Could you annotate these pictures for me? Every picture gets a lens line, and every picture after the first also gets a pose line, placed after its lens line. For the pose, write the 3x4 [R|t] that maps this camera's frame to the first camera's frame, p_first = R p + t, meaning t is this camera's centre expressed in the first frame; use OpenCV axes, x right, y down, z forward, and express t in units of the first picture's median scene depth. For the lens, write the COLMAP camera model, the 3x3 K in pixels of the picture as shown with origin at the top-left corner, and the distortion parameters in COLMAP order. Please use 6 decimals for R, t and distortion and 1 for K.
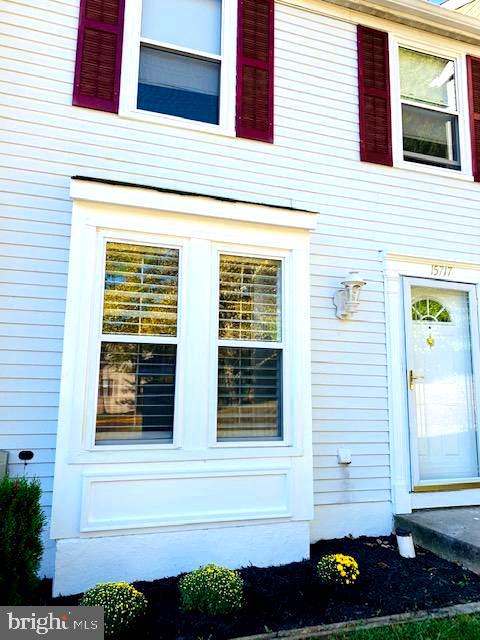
lens RADIAL K [[499.2, 0, 240.0], [0, 499.2, 320.0], [0, 0, 1]] dist [0.003154, 0.001793]
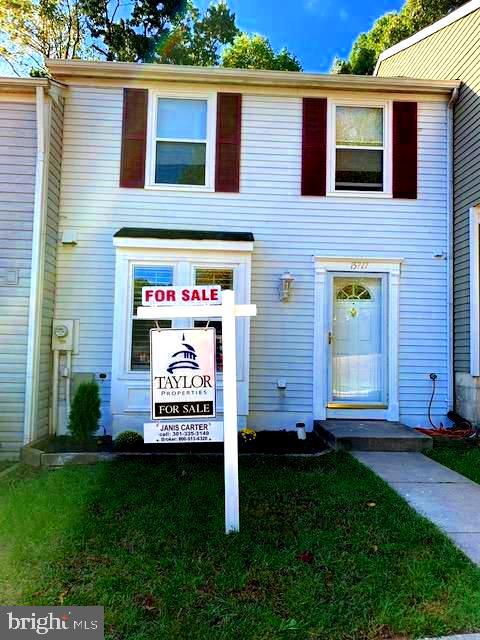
lens RADIAL K [[505.2, 0, 240.0], [0, 505.2, 320.0], [0, 0, 1]] dist [0.061755, -0.058664]
pose [[0.963255, -0.002554, -0.268575, 0.506291], [0.031313, 0.994204, 0.102849, -0.112852], [0.266756, -0.107480, 0.957752, -0.607585]]
